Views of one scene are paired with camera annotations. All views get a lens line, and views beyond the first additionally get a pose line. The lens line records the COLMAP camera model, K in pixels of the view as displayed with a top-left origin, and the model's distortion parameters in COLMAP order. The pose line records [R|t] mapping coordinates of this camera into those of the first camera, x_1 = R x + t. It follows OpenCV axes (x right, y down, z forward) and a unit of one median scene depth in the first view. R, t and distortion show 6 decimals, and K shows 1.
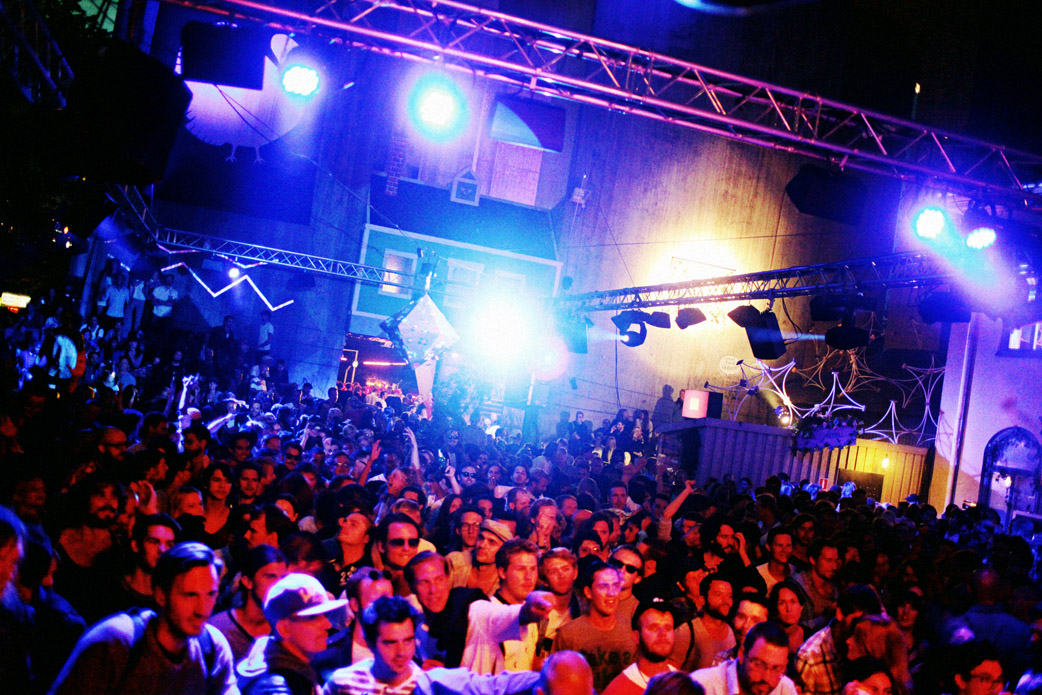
lens RADIAL K [[1031.7, 0, 526.3], [0, 1031.7, 341.6], [0, 0, 1]] dist [-0.057668, 0.000000]
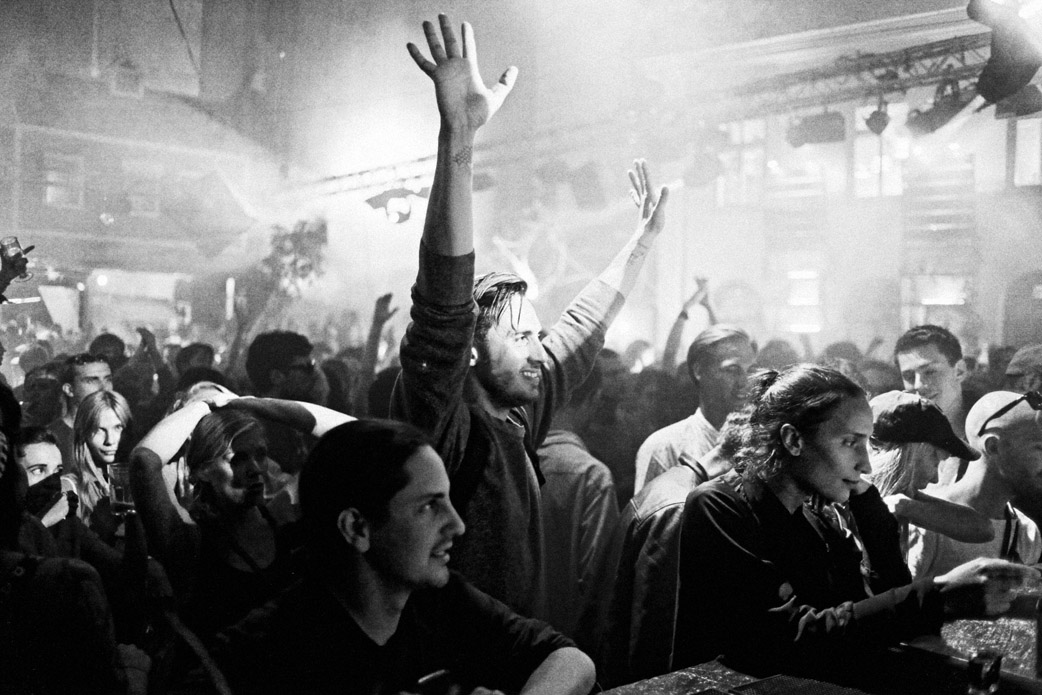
lens RADIAL K [[1031.7, 0, 523.2], [0, 1031.7, 339.7], [0, 0, 1]] dist [-0.057668, 0.000000]
pose [[0.914547, -0.127523, 0.383851, -0.169334], [0.095568, 0.990256, 0.101288, 0.021158], [-0.393028, -0.055949, 0.917823, 0.103339]]
